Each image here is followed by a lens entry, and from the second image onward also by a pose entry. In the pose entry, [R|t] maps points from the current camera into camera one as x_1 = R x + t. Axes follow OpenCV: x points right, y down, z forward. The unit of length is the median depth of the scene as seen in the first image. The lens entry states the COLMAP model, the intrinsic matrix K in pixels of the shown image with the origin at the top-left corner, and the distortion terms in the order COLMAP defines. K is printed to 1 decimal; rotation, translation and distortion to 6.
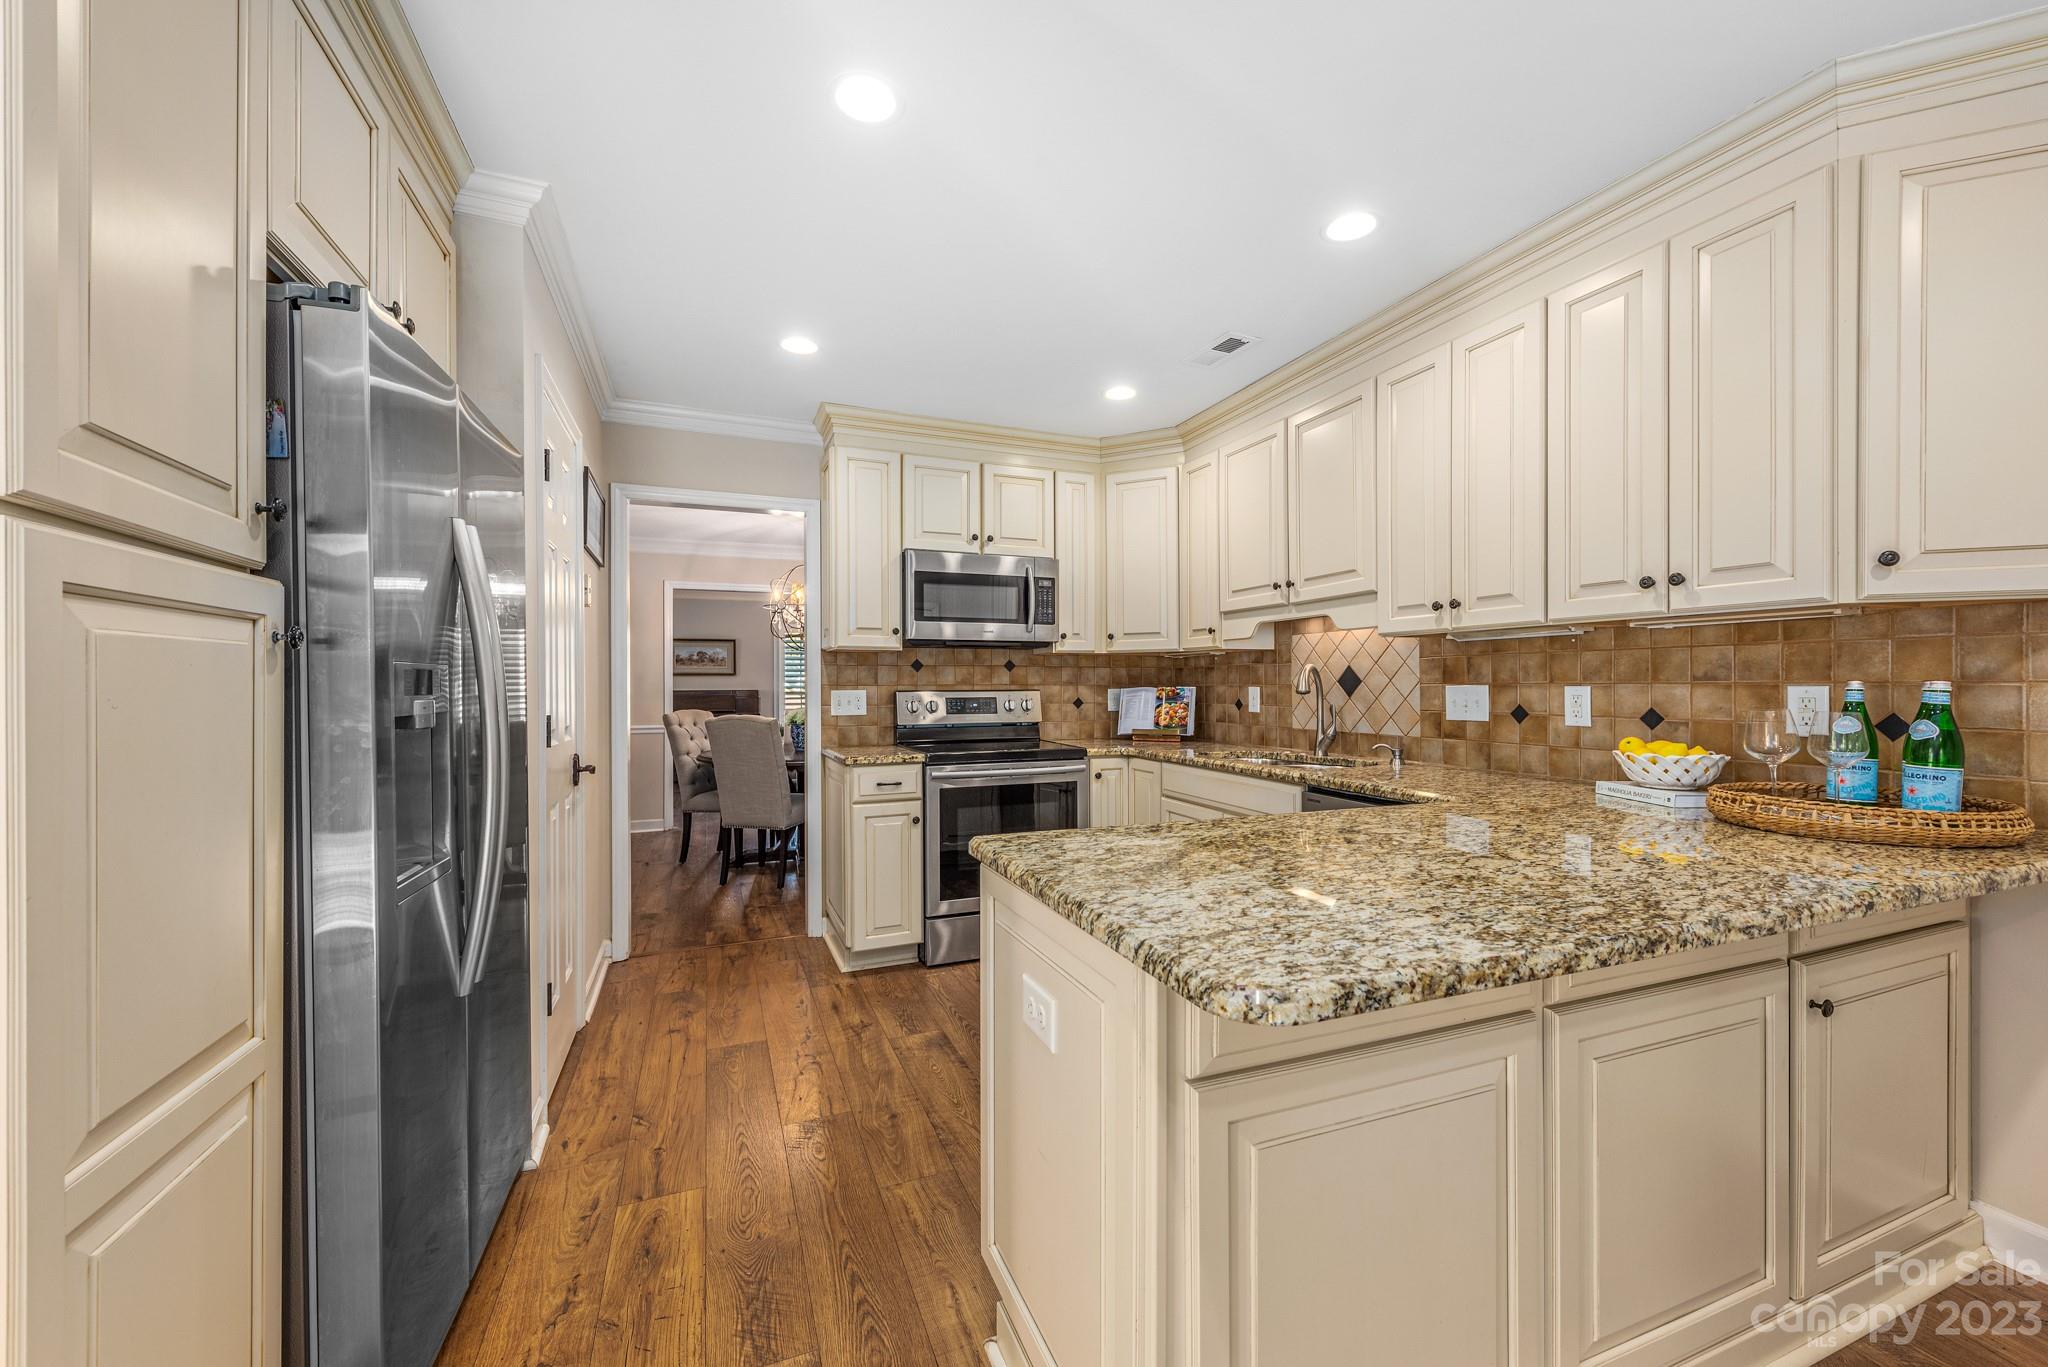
lens RADIAL K [[802.4, 0, 1024.0], [0, 802.4, 683.5], [0, 0, 1]] dist [0.029748, -0.000021]
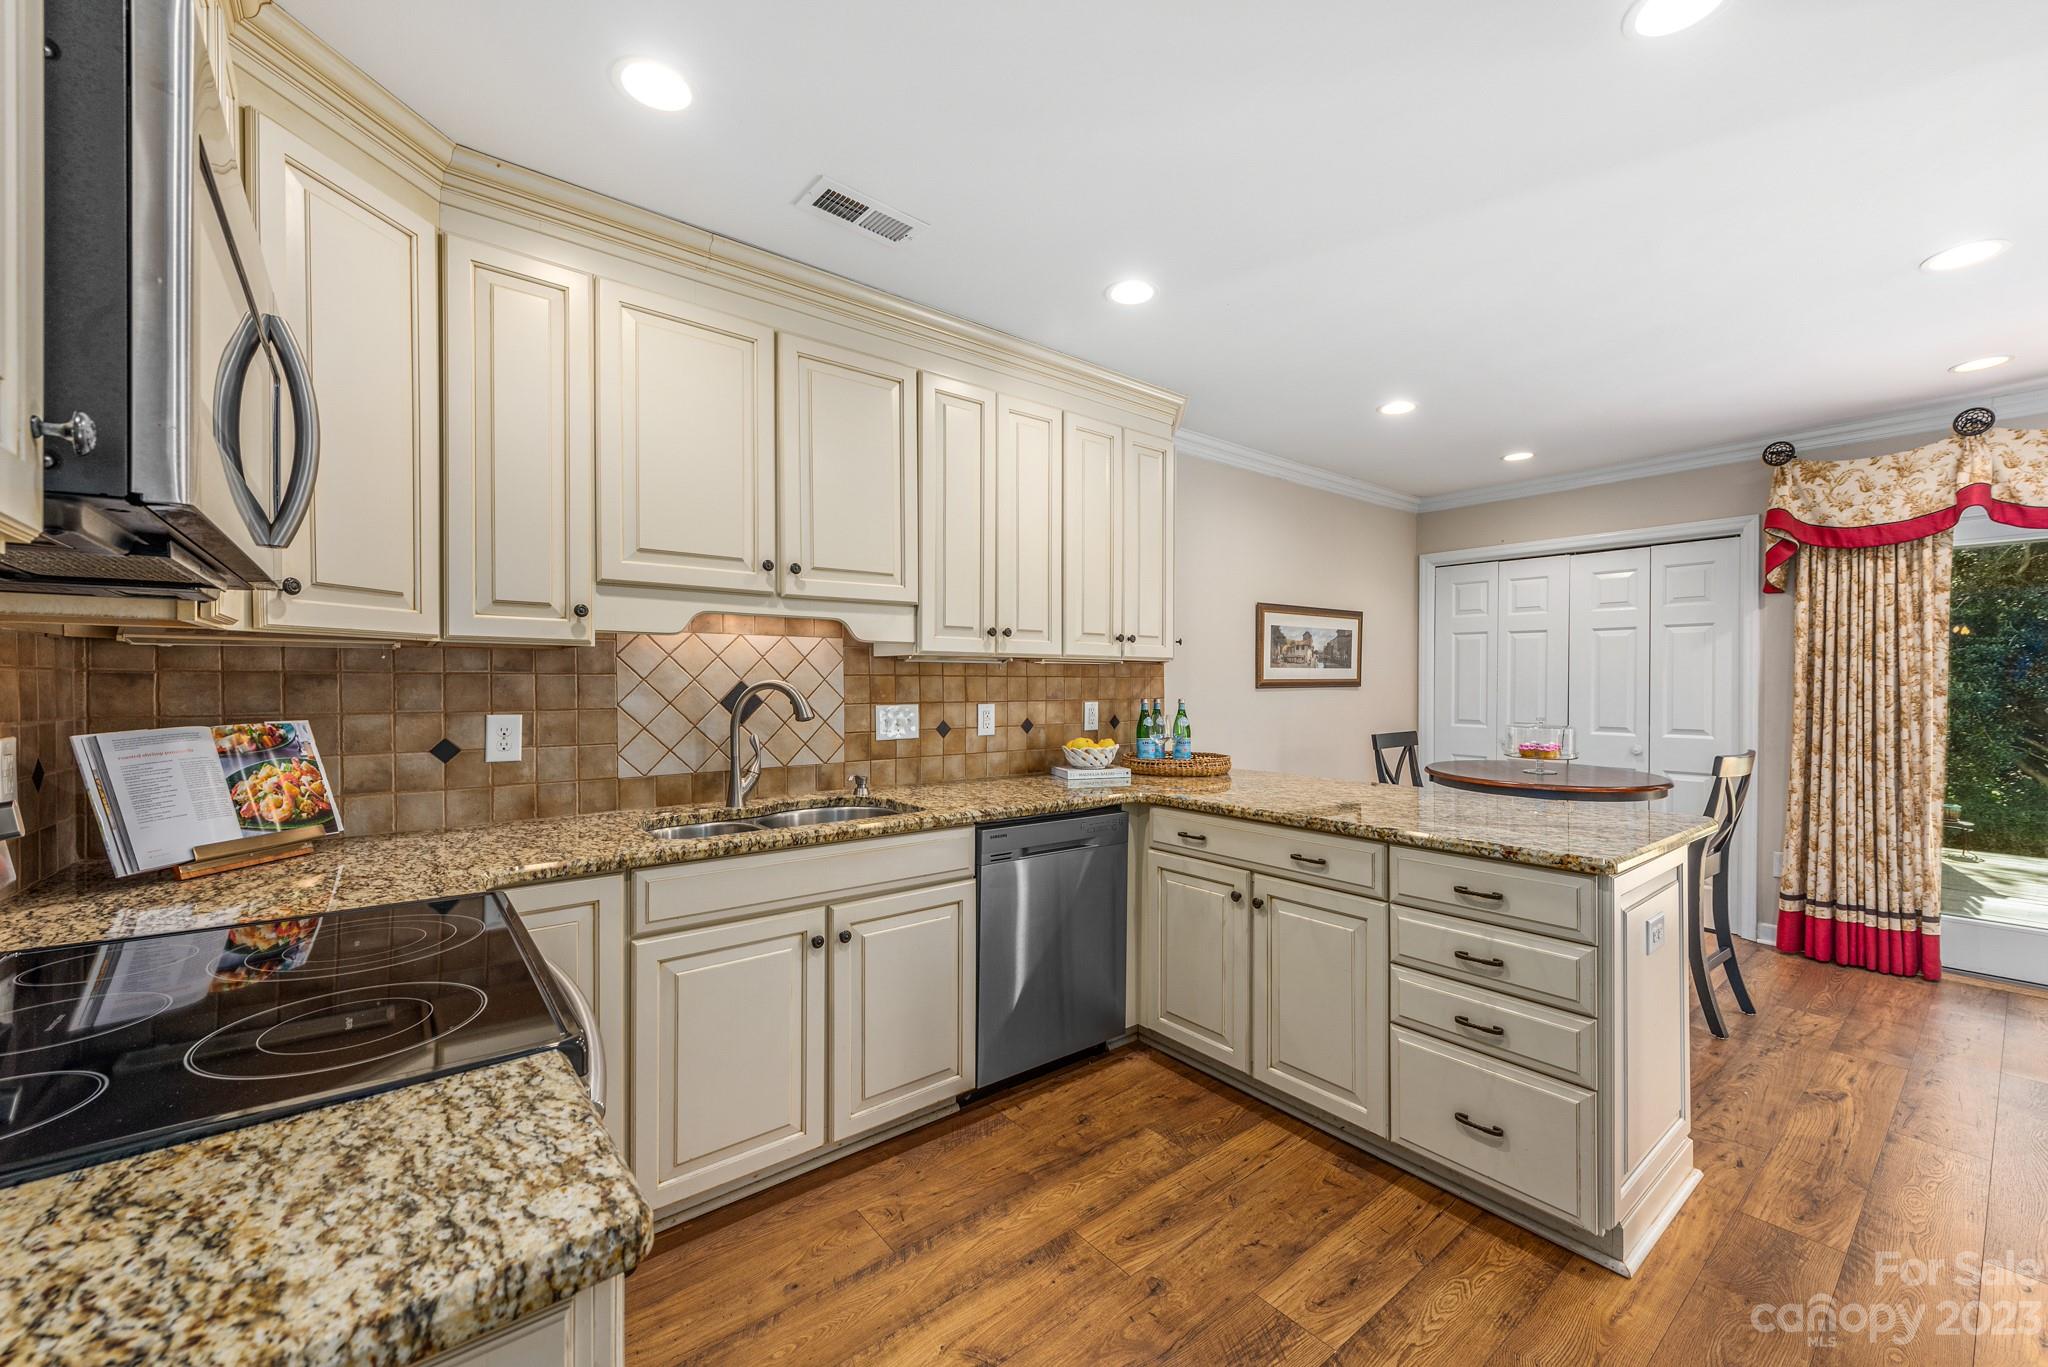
lens RADIAL K [[802.4, 0, 1024.0], [0, 802.4, 683.5], [0, 0, 1]] dist [0.029748, -0.000021]
pose [[-0.291902, 0.003390, 0.956442, -0.457825], [-0.001351, 0.999991, -0.003957, -0.020373], [-0.956447, -0.002447, -0.291895, 1.111303]]
